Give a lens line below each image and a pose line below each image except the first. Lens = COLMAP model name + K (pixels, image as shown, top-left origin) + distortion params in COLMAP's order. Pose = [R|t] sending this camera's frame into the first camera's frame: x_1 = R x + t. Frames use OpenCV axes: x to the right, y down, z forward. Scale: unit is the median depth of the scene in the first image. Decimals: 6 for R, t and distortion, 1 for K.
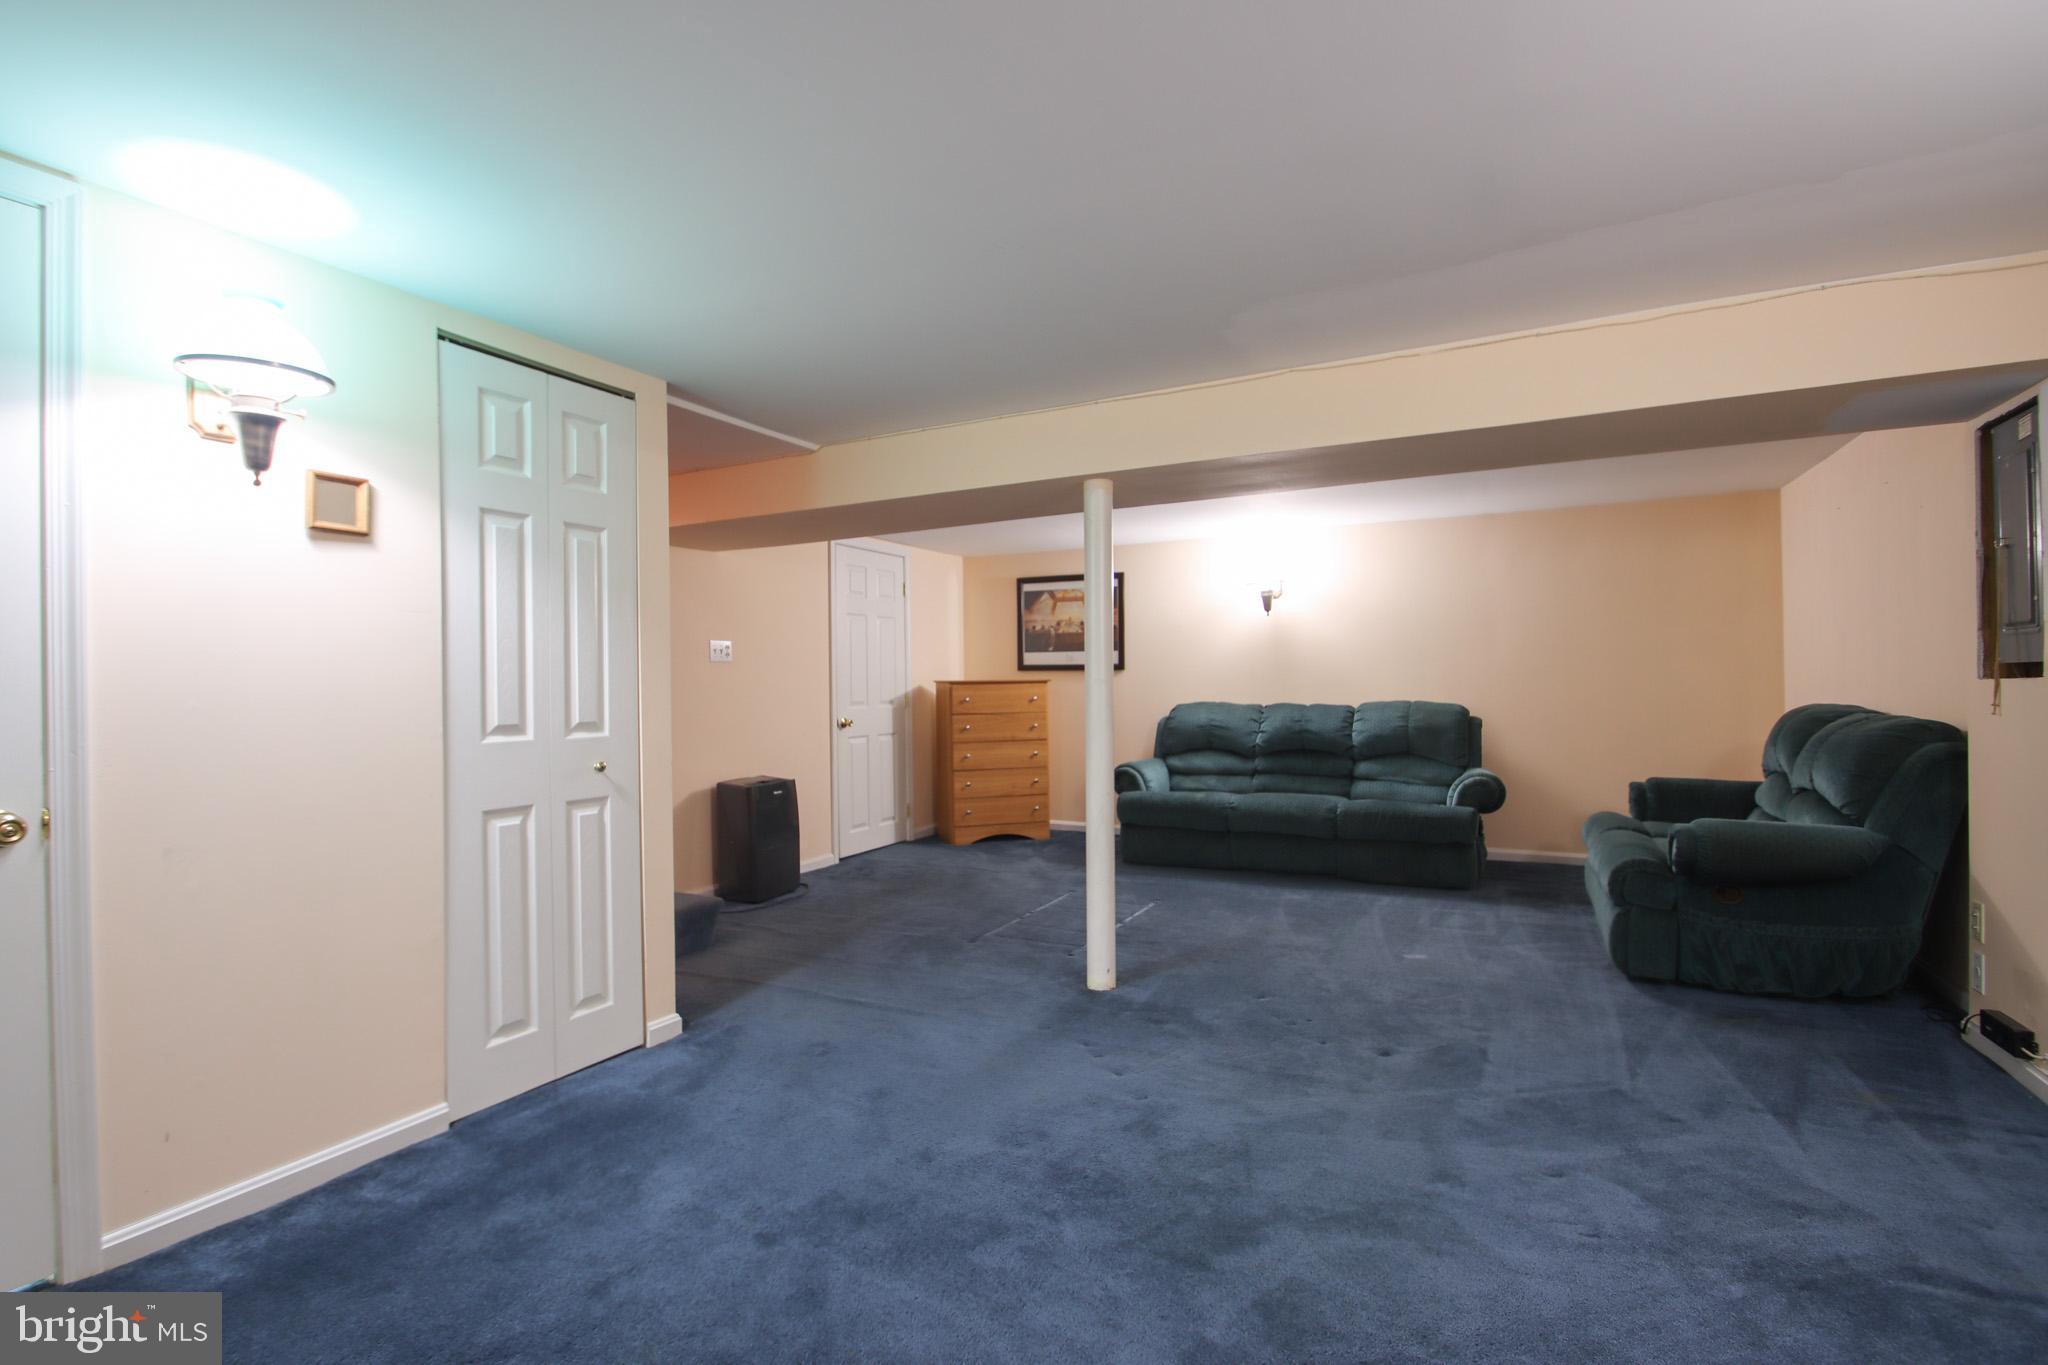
lens RADIAL K [[980.3, 0, 1024.0], [0, 980.3, 682.5], [0, 0, 1]] dist [0.011845, -0.017517]
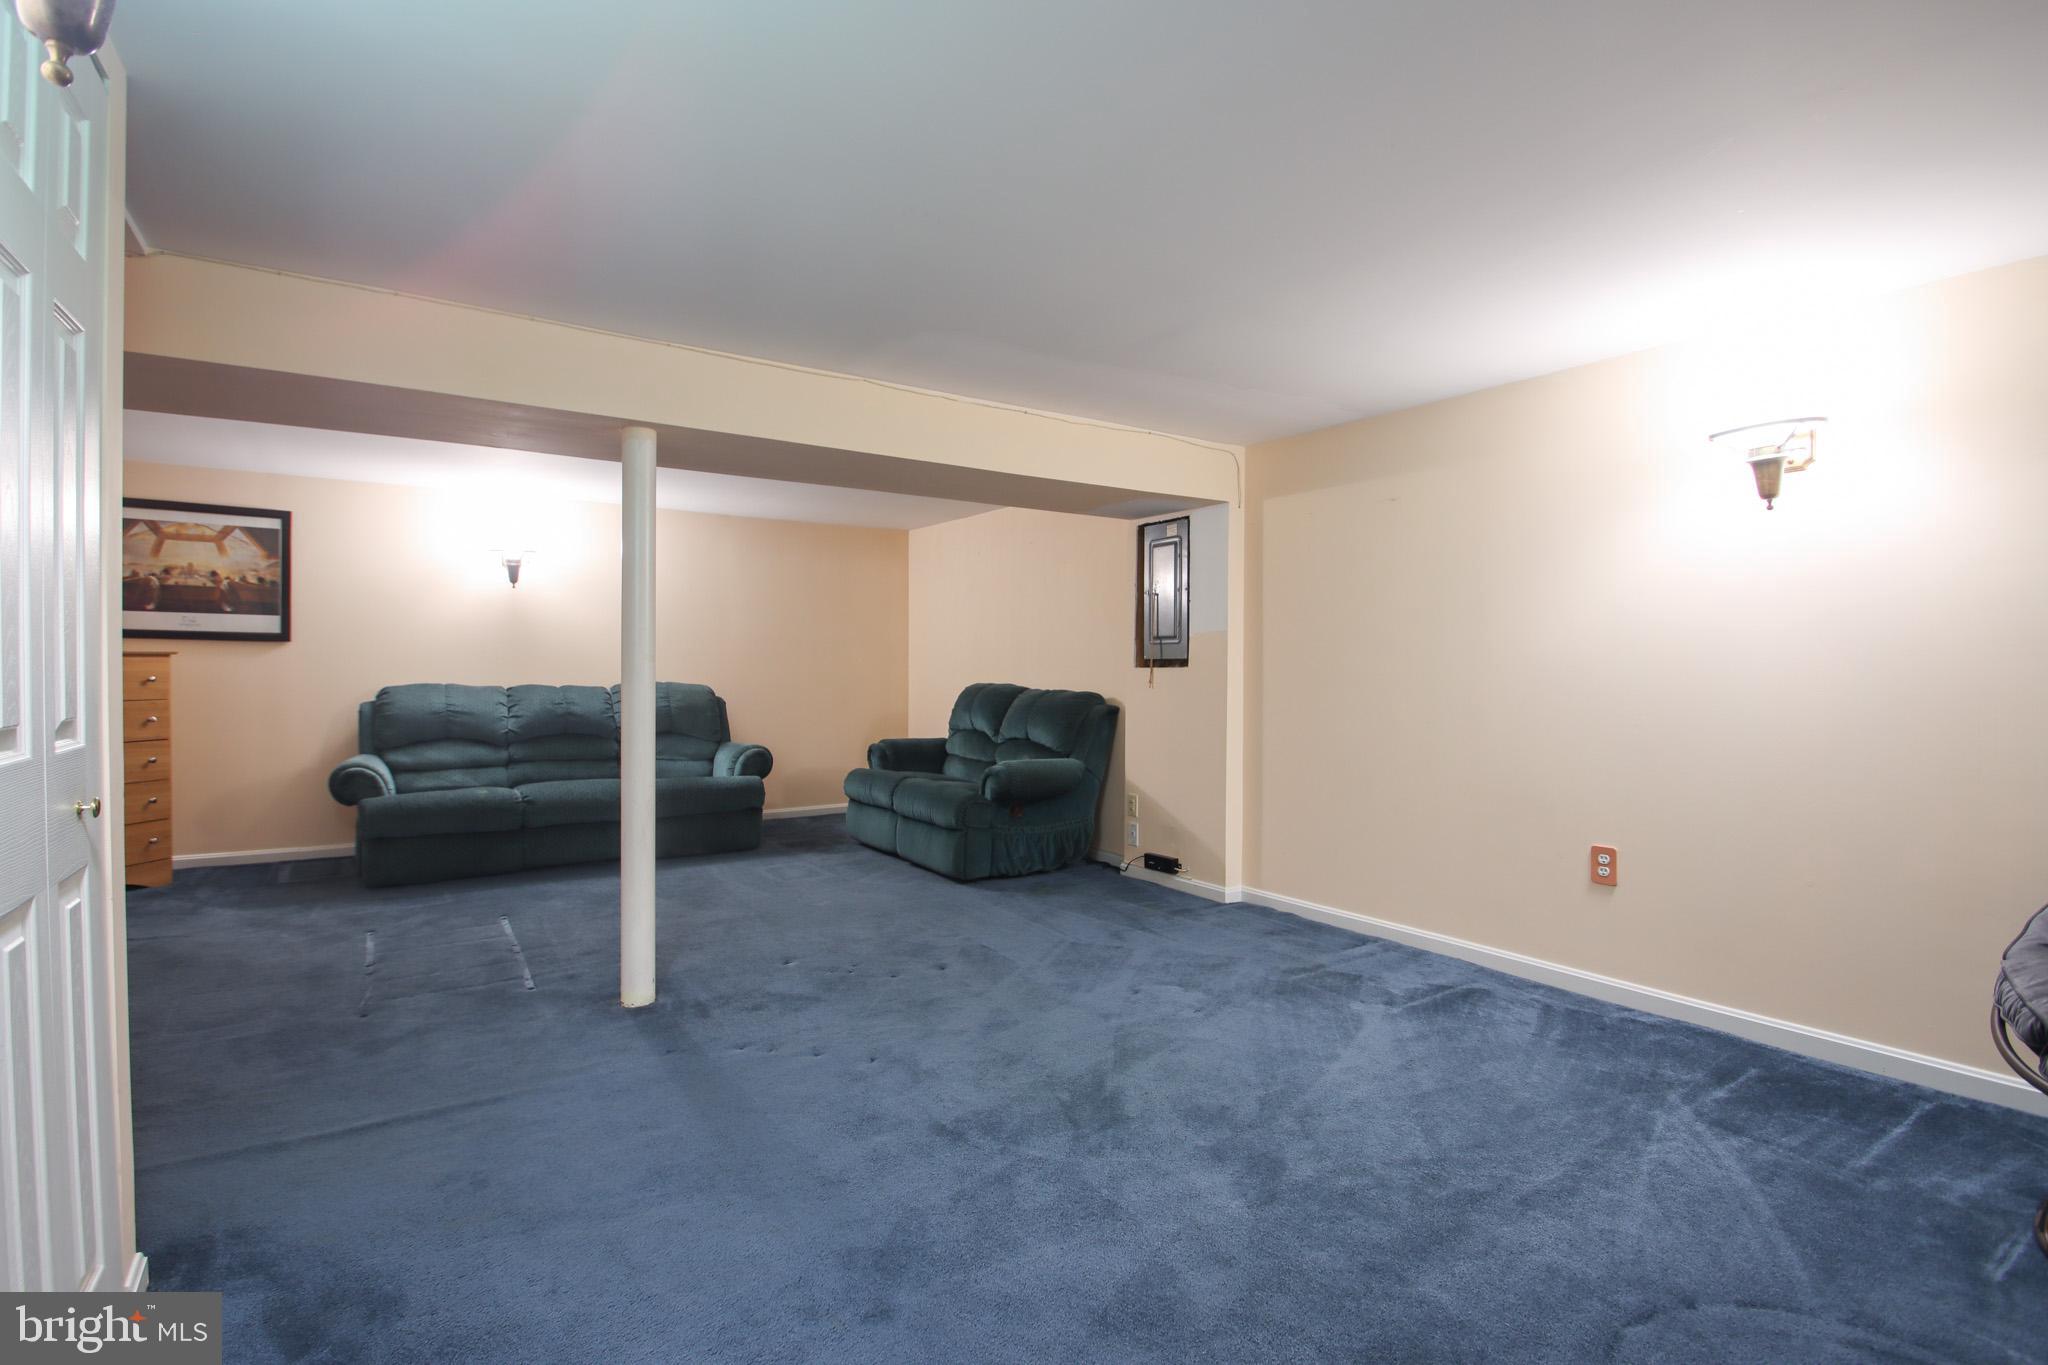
lens RADIAL K [[959.9, 0, 1024.0], [0, 959.9, 682.5], [0, 0, 1]] dist [-0.000887, 0.000216]
pose [[0.471654, -0.000399, 0.881783, -0.463833], [-0.013273, 0.999883, 0.007552, 0.008997], [-0.881684, -0.015266, 0.471594, 0.256037]]
